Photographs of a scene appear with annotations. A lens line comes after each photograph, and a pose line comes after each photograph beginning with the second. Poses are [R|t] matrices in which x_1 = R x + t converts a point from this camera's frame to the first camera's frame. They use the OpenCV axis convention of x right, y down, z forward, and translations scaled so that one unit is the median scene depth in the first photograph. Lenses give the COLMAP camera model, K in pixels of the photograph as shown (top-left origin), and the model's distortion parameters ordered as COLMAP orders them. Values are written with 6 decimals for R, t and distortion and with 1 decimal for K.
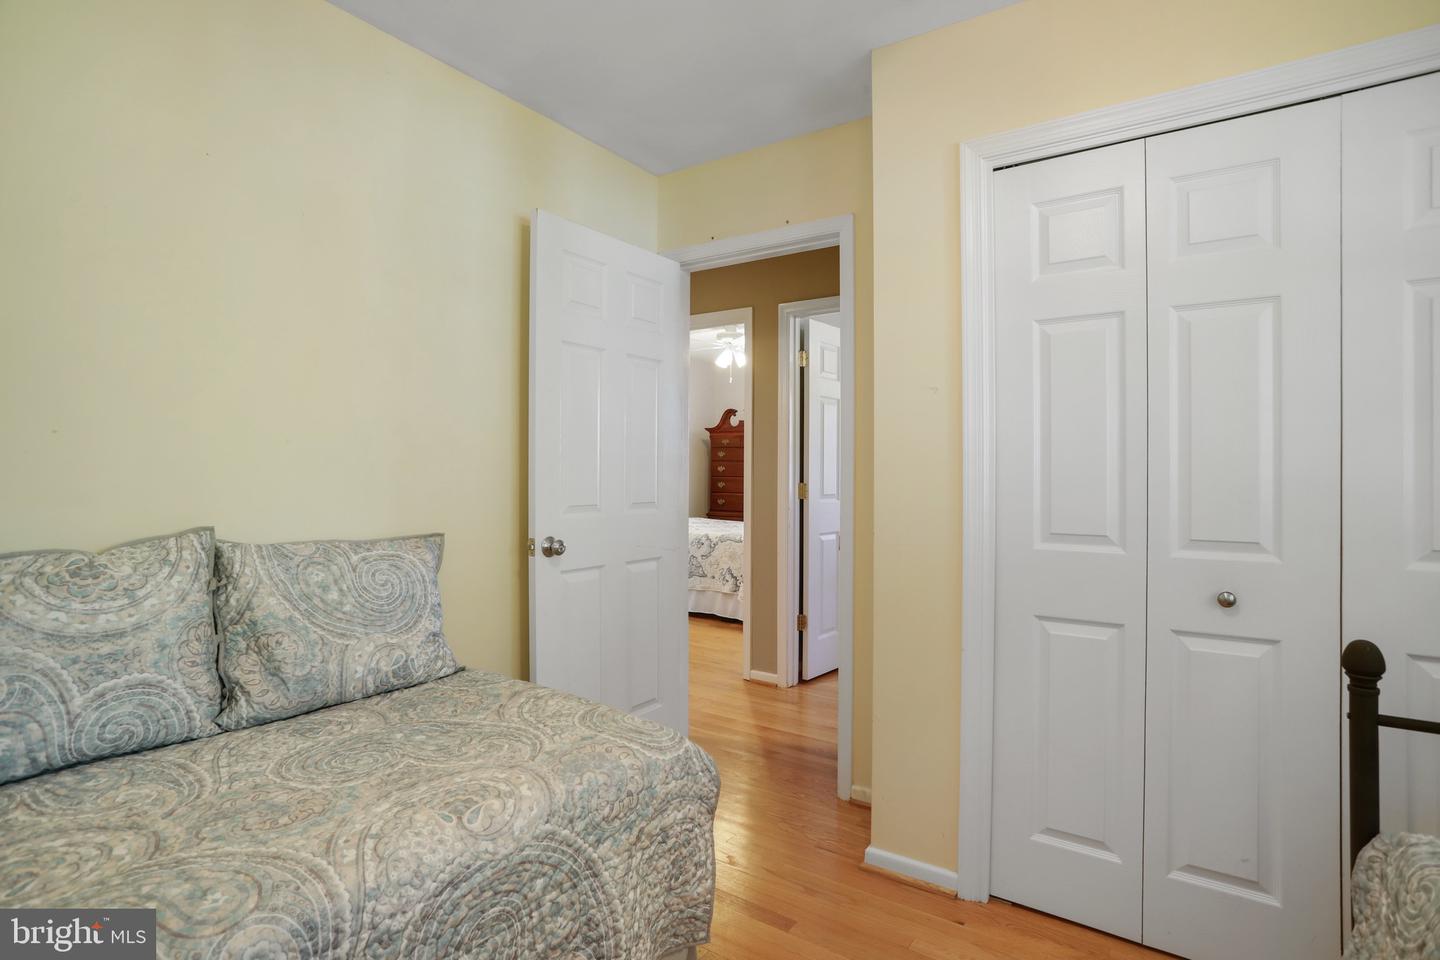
lens RADIAL K [[707.2, 0, 722.5], [0, 707.2, 472.8], [0, 0, 1]] dist [-0.084228, 0.040628]
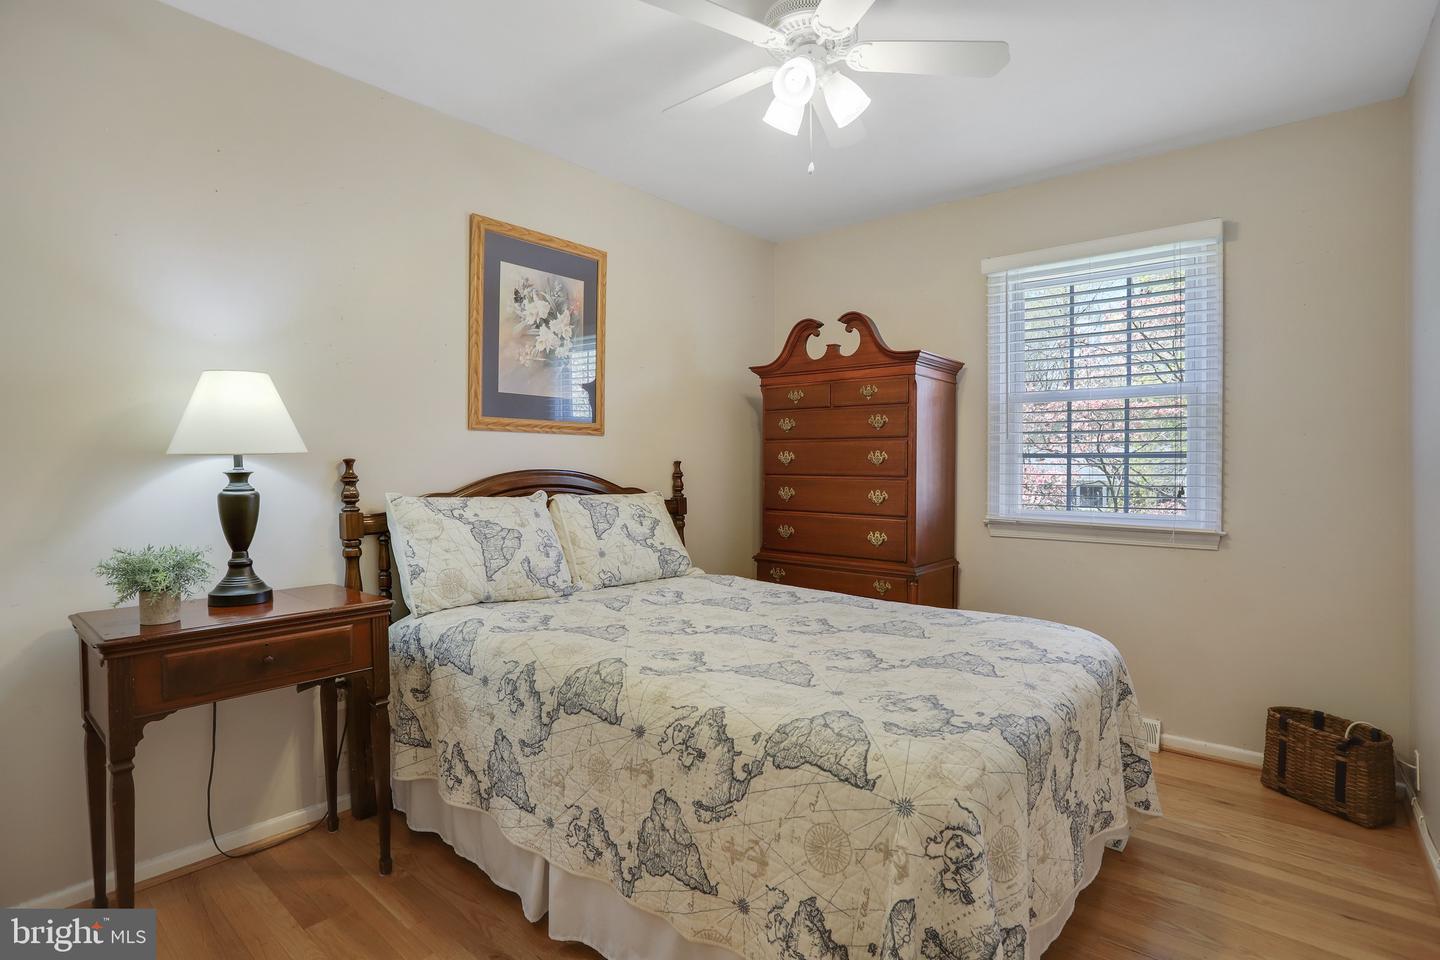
lens RADIAL K [[707.2, 0, 722.5], [0, 707.2, 472.8], [0, 0, 1]] dist [-0.084228, 0.040628]
pose [[0.995027, -0.001817, -0.099592, 0.003227], [0.002309, 0.999986, 0.004830, 0.002731], [0.099582, -0.005036, 0.995017, 0.761612]]
